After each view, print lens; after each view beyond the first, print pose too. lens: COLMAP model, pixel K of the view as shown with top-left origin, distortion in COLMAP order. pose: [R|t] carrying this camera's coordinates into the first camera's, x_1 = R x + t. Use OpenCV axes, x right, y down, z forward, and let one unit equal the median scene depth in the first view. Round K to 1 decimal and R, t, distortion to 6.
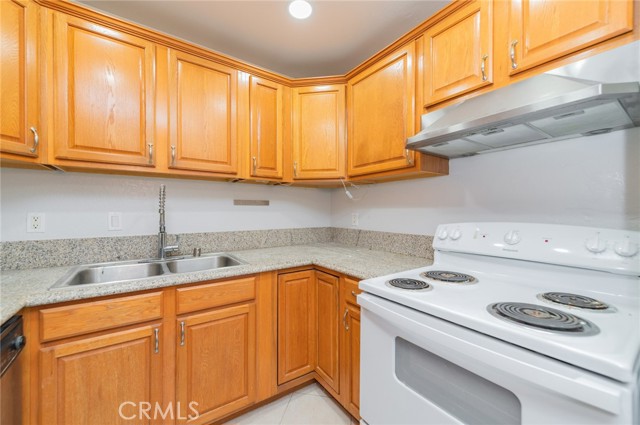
lens RADIAL K [[250.5, 0, 323.5], [0, 250.5, 213.5], [0, 0, 1]] dist [0.010357, -0.000504]
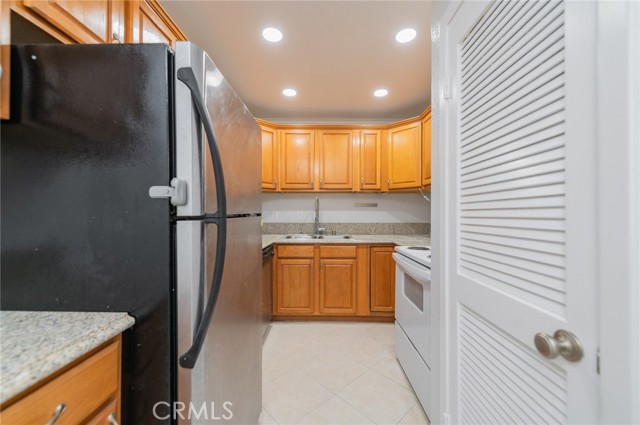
lens RADIAL K [[250.5, 0, 323.5], [0, 250.5, 213.5], [0, 0, 1]] dist [0.010357, -0.000504]
pose [[0.809368, 0.000492, -0.587301, 0.607111], [-0.005714, 0.999959, -0.007037, 0.032075], [0.587274, 0.009051, 0.809338, -0.623584]]
